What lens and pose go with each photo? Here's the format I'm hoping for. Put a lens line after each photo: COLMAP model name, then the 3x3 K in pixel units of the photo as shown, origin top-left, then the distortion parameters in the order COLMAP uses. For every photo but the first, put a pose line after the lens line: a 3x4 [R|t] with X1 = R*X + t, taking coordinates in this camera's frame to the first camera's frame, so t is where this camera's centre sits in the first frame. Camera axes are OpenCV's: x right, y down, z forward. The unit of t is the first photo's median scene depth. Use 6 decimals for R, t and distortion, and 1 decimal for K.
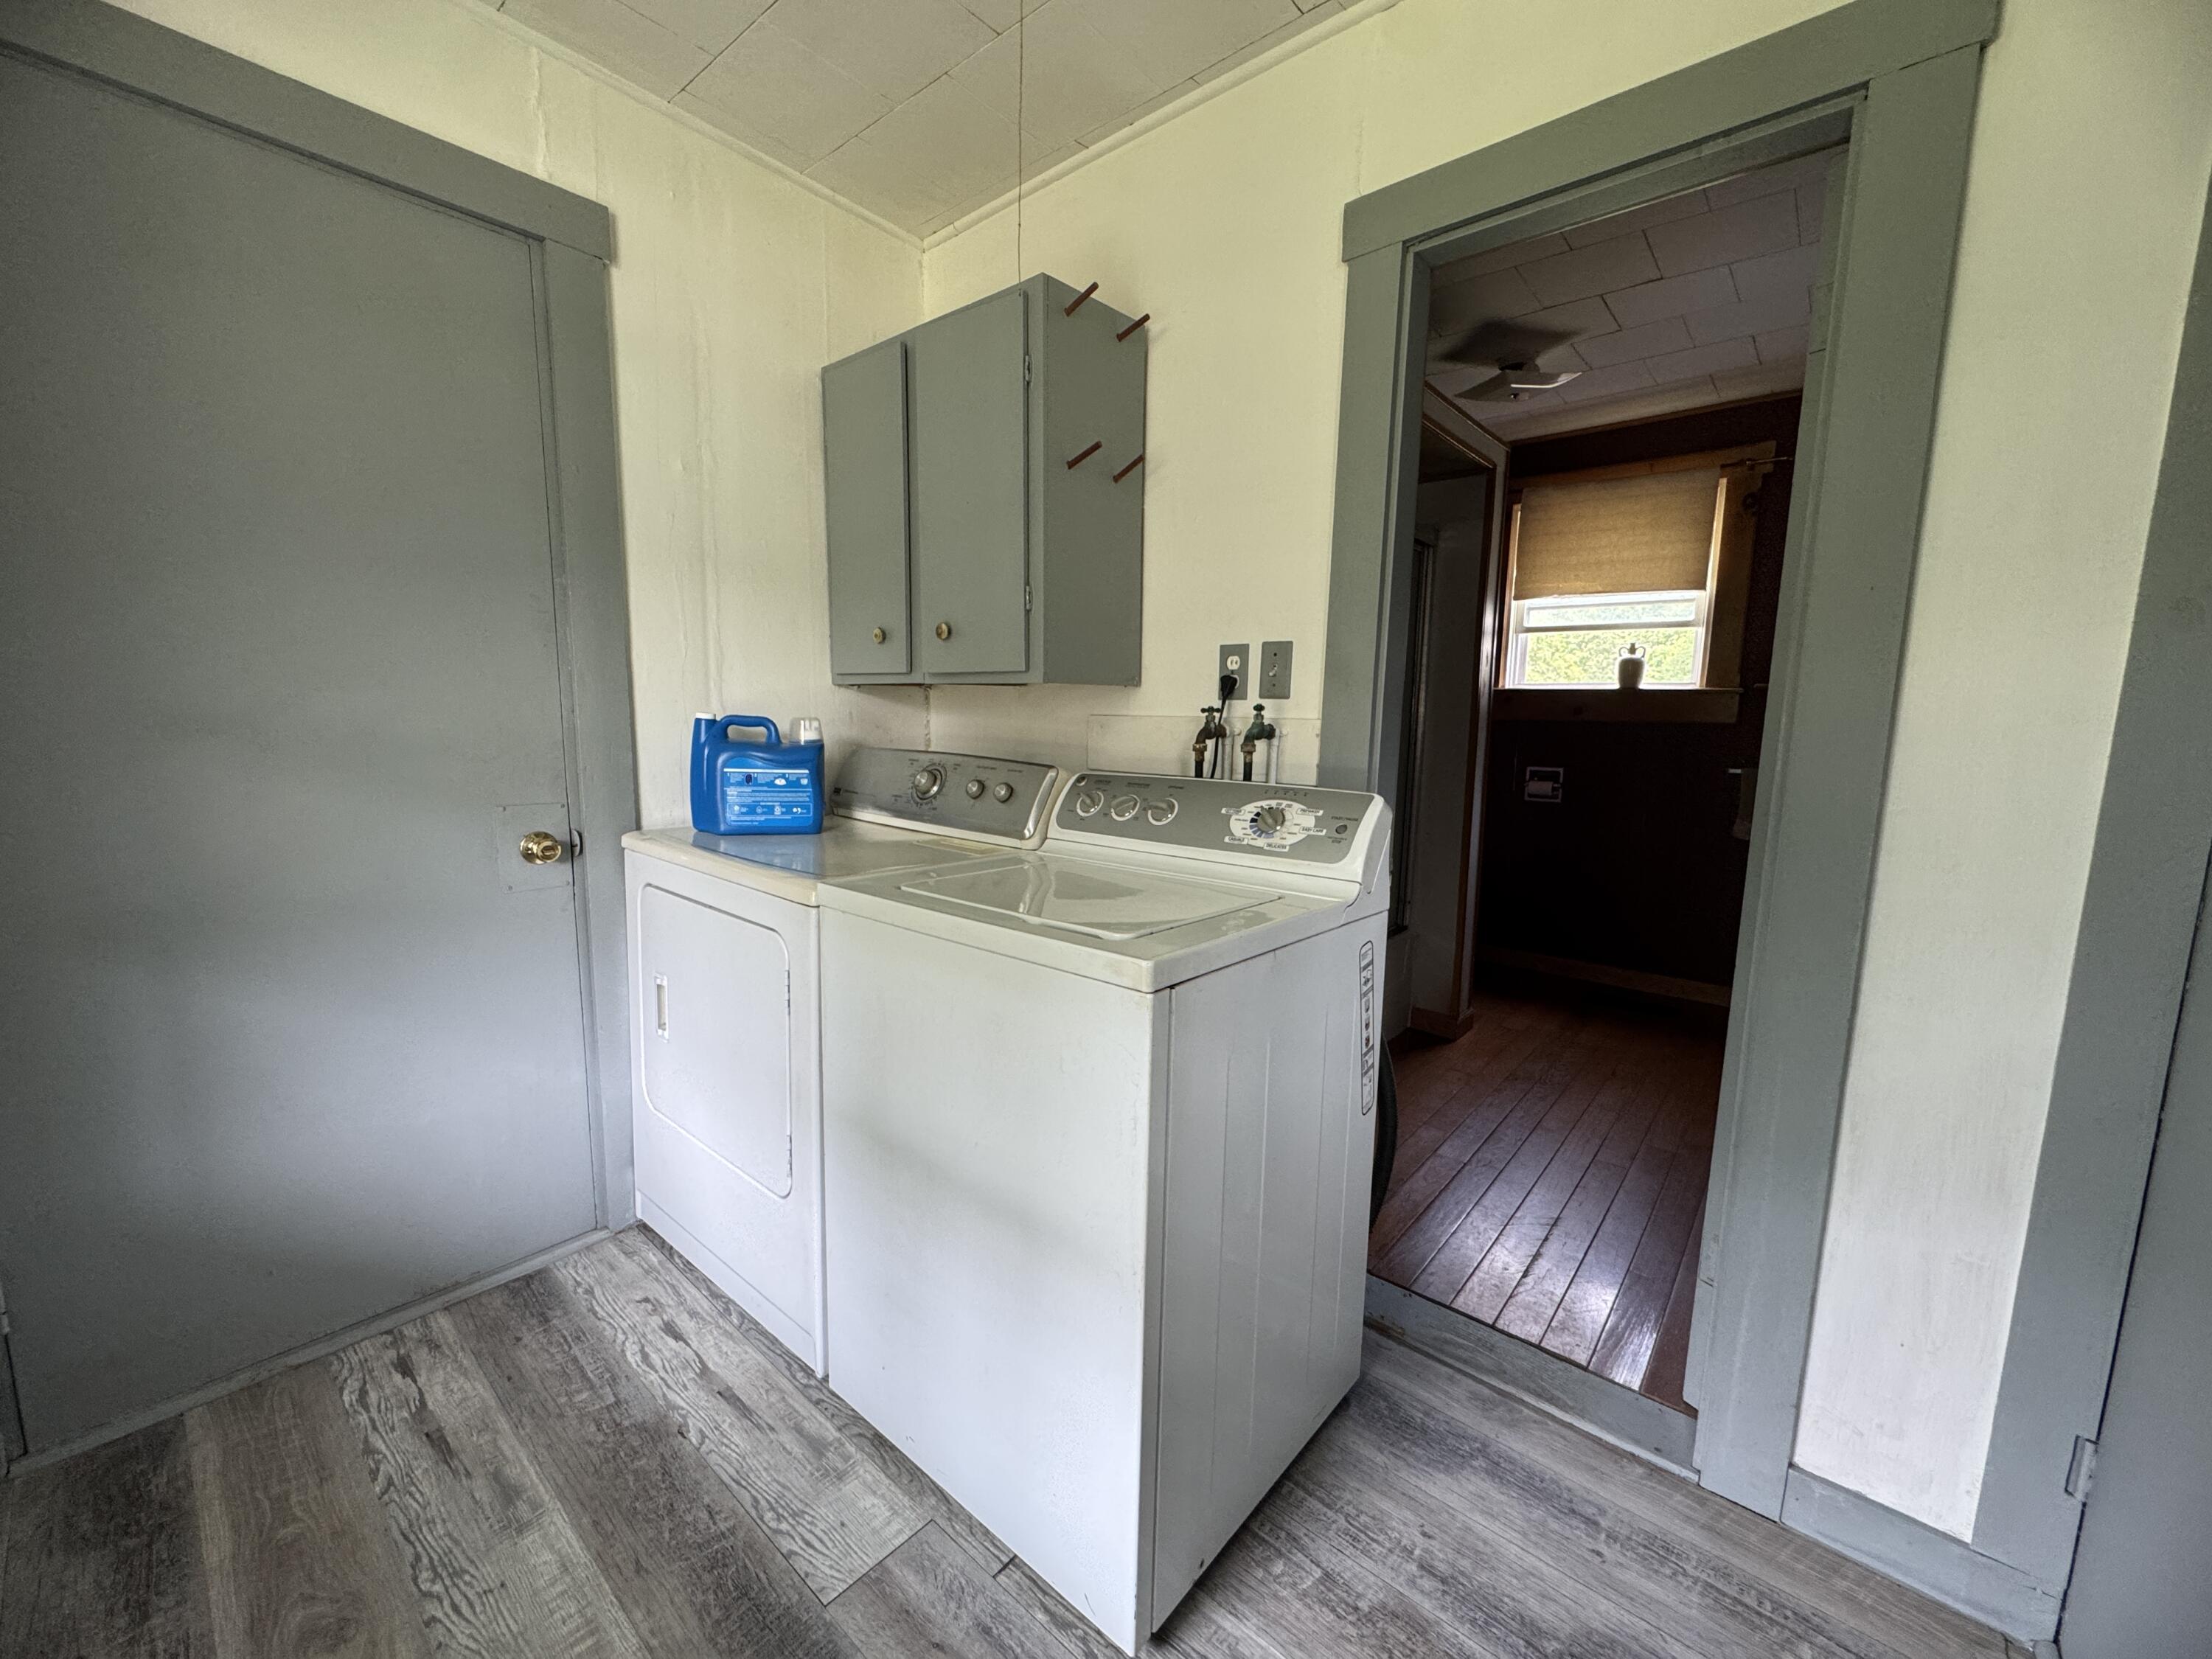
lens RADIAL K [[881.4, 0, 1096.2], [0, 881.4, 831.7], [0, 0, 1]] dist [-0.003657, 0.000736]
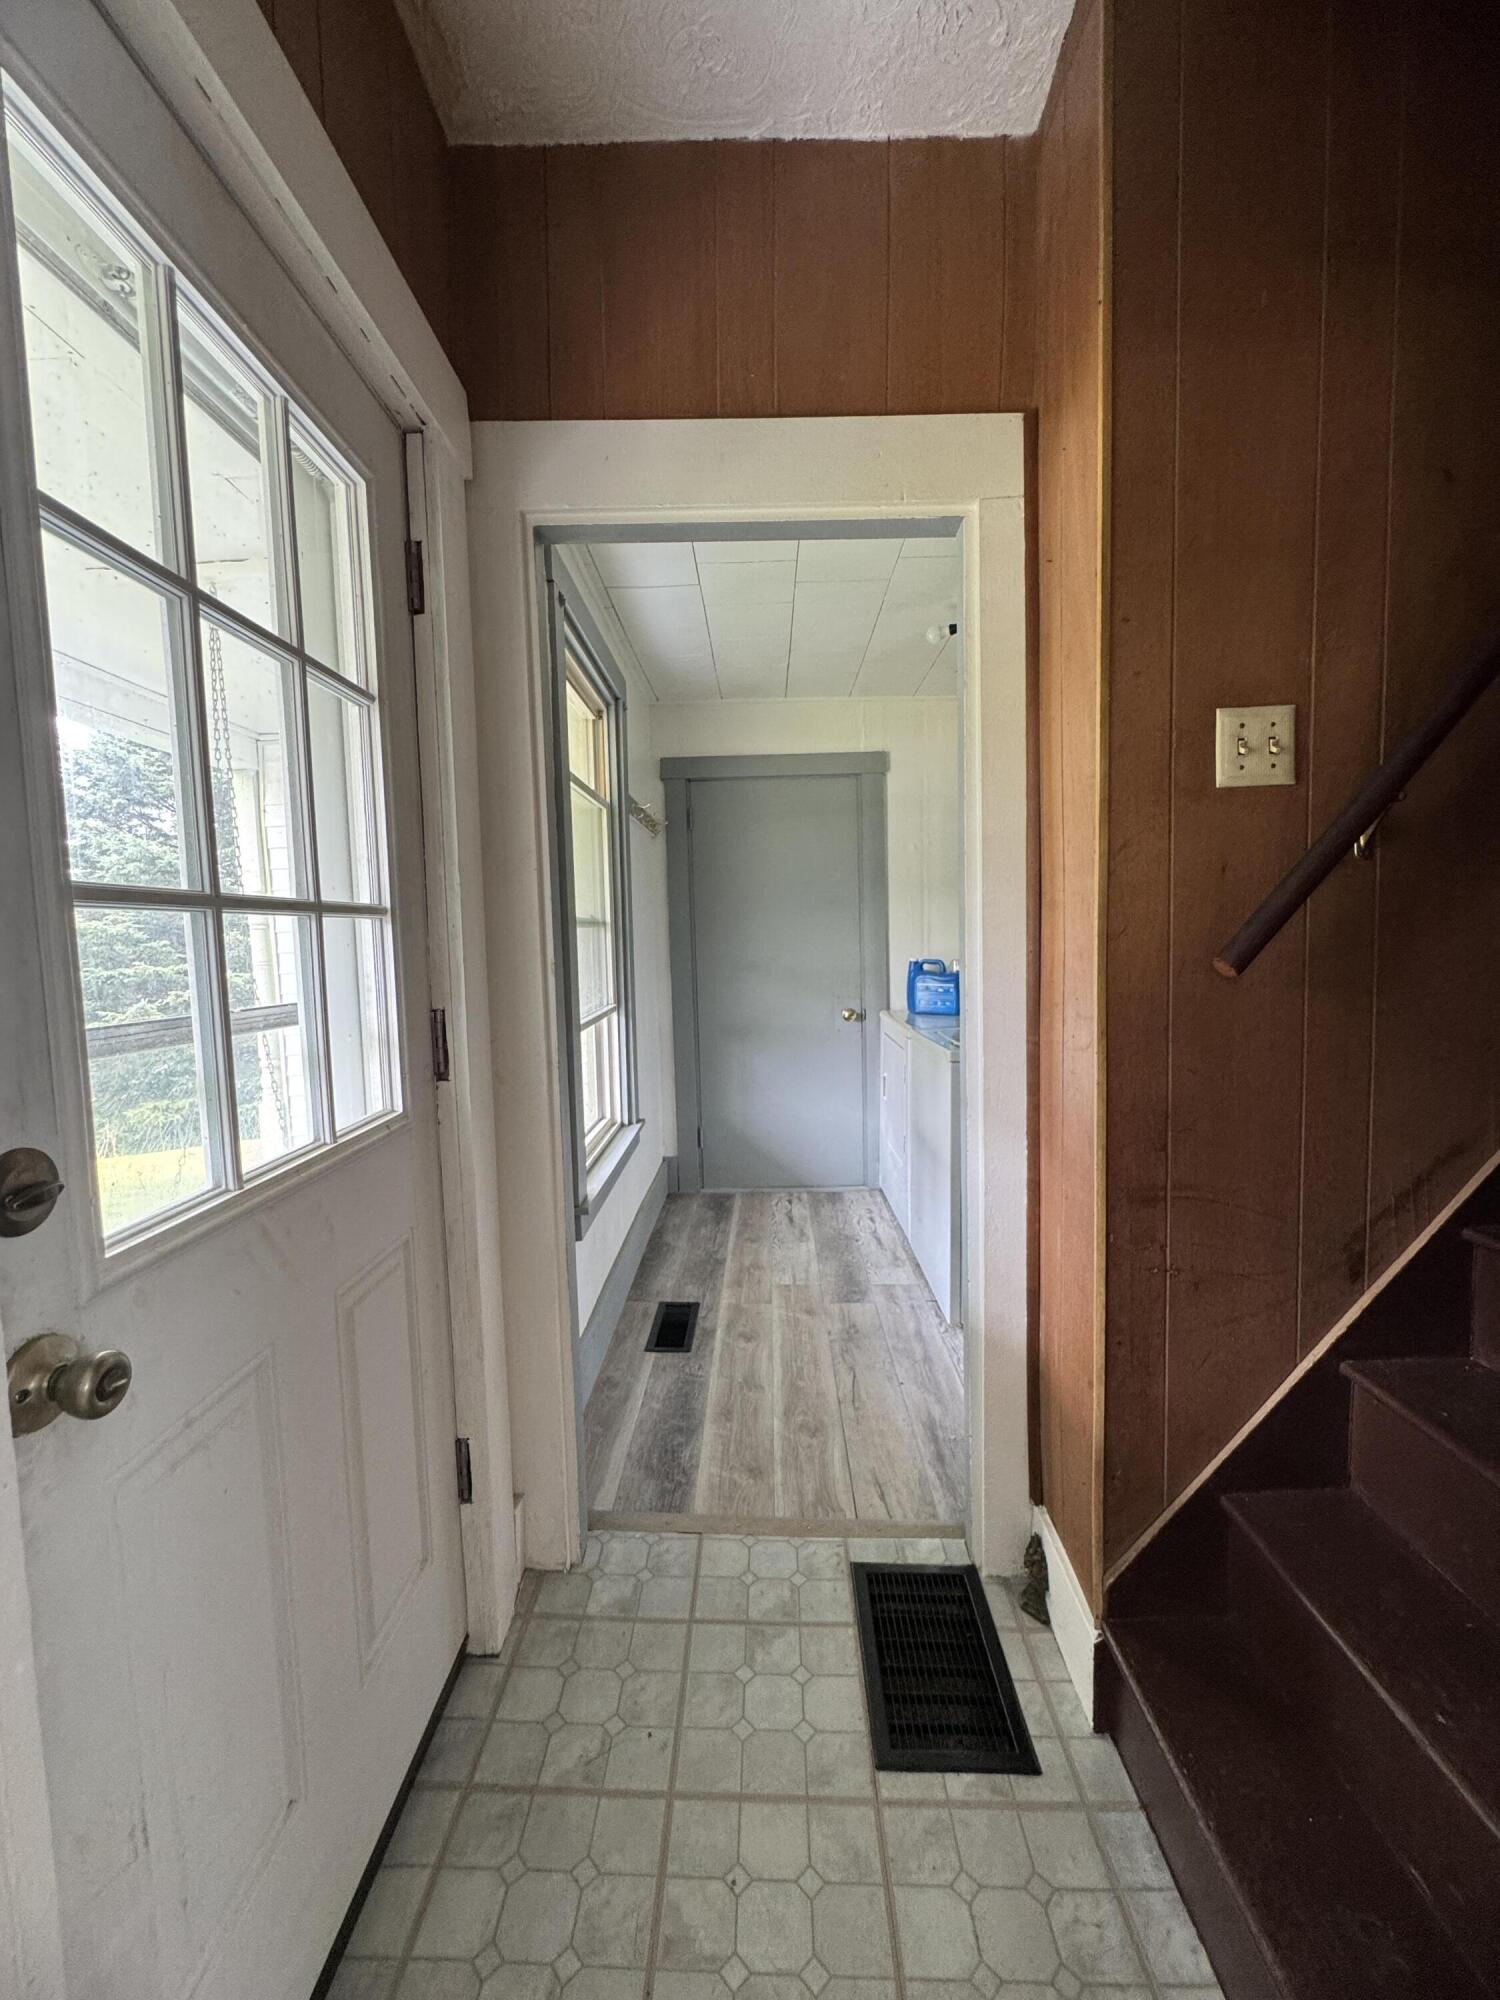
lens RADIAL K [[796.9, 0, 746.3], [0, 796.9, 1002.2], [0, 0, 1]] dist [-0.003657, 0.000736]
pose [[0.635358, 0.025713, -0.771790, 1.095573], [-0.069595, 0.997285, -0.024066, 0.068696], [0.769076, 0.069003, 0.635422, -0.769702]]
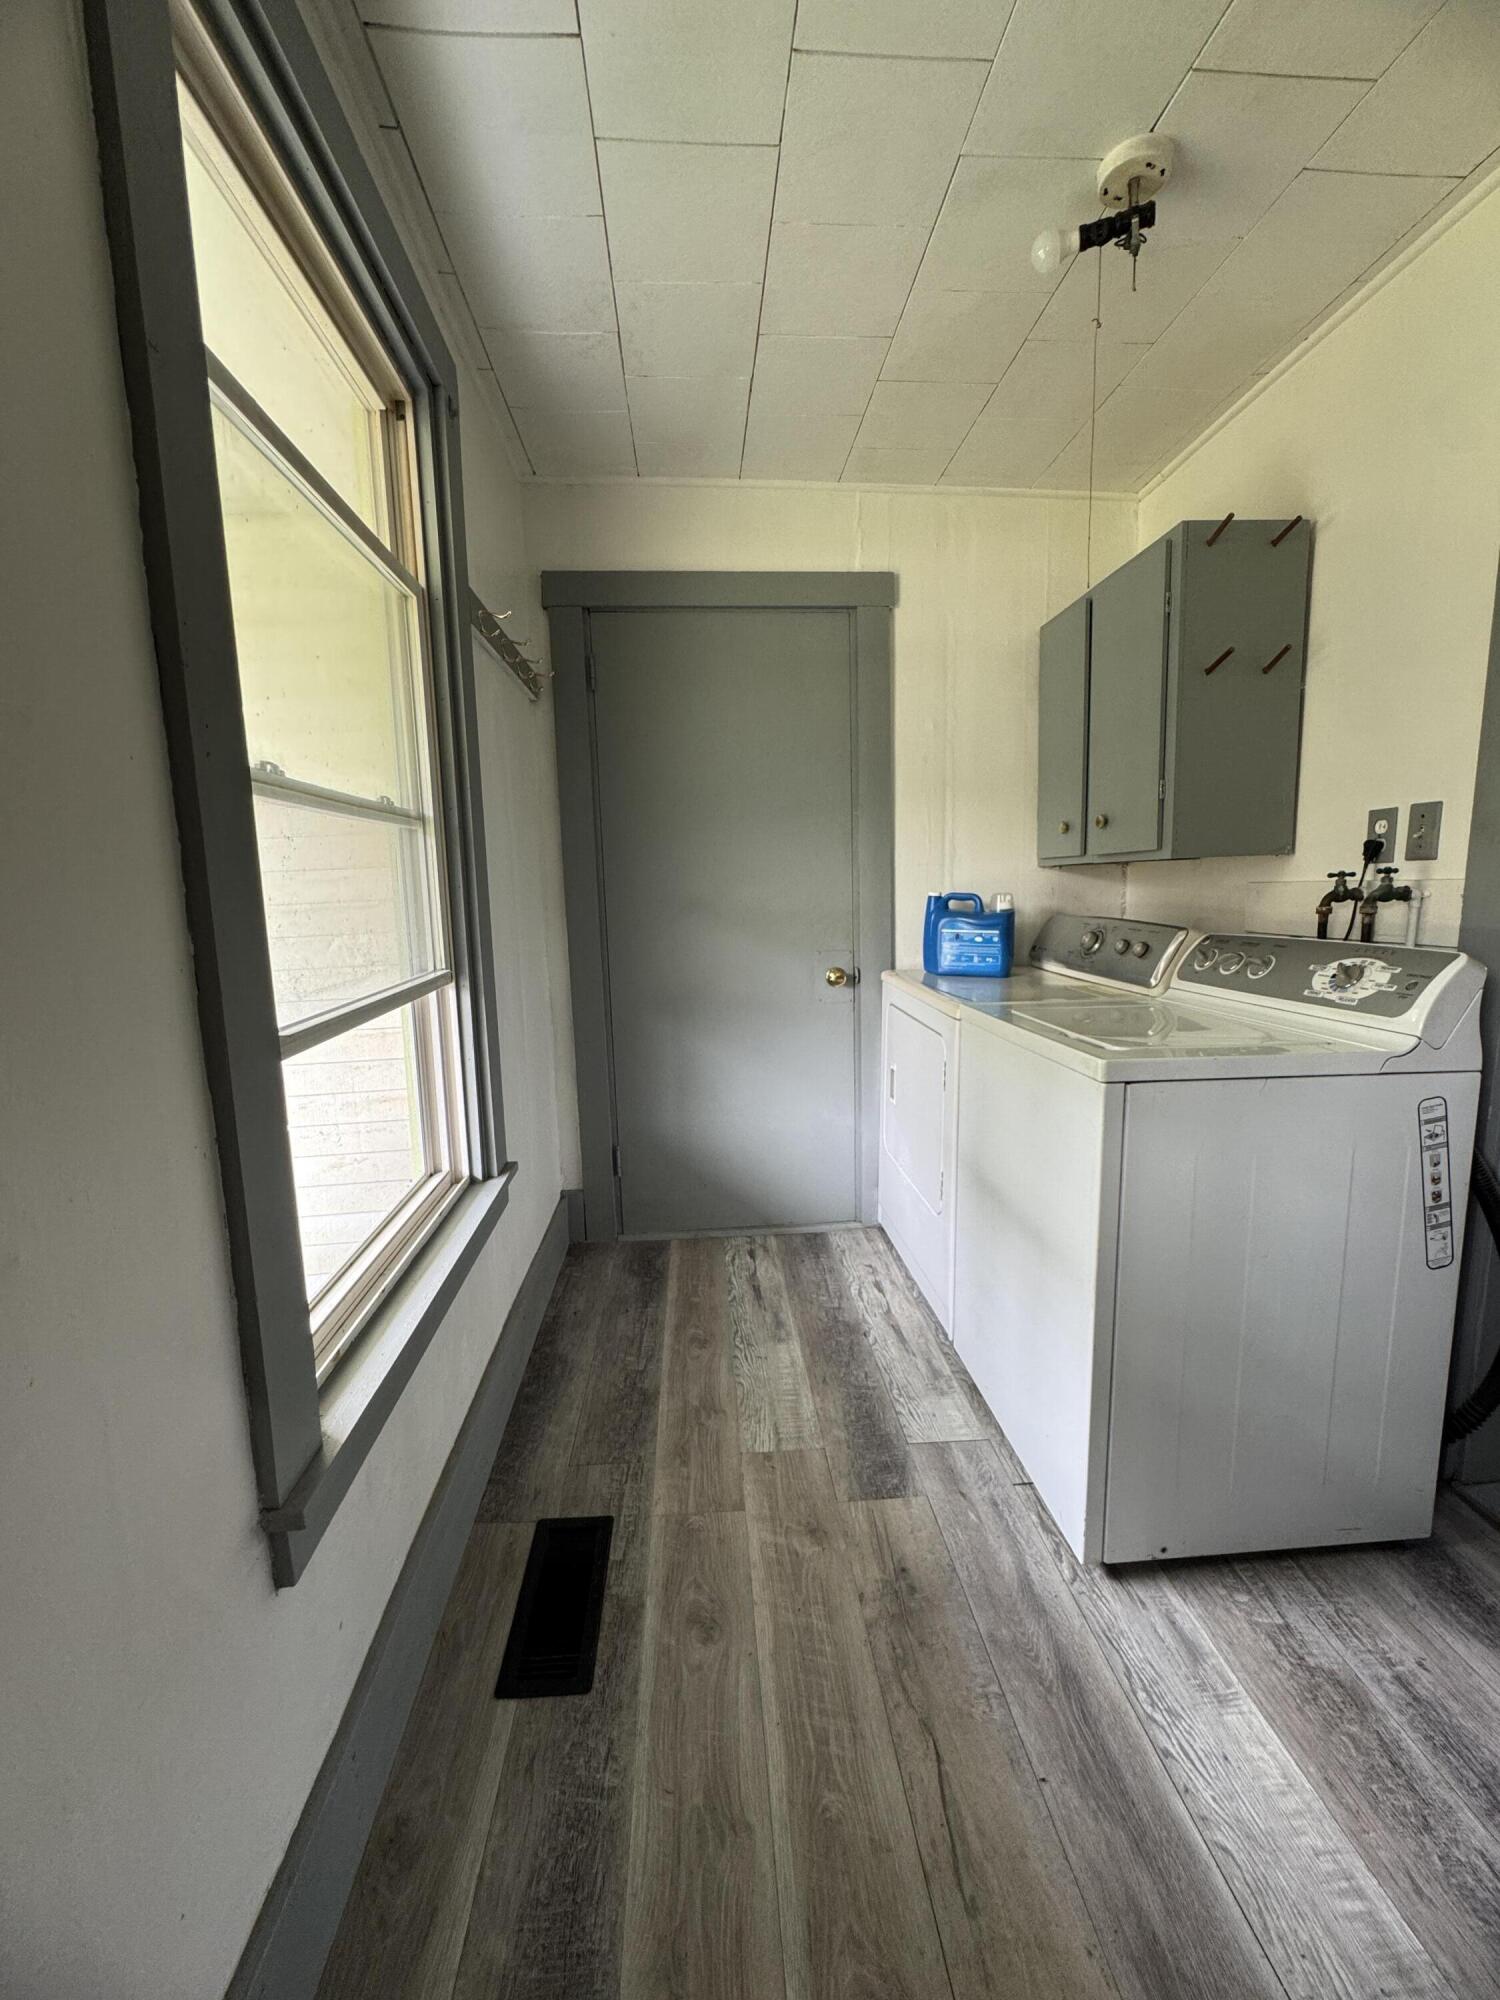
lens RADIAL K [[796.9, 0, 752.1], [0, 796.9, 999.4], [0, 0, 1]] dist [-0.003657, 0.000736]
pose [[0.709604, 0.062814, -0.701795, 0.377215], [-0.059028, 0.997817, 0.029624, 0.030616], [0.702123, 0.020404, 0.711763, -0.212196]]
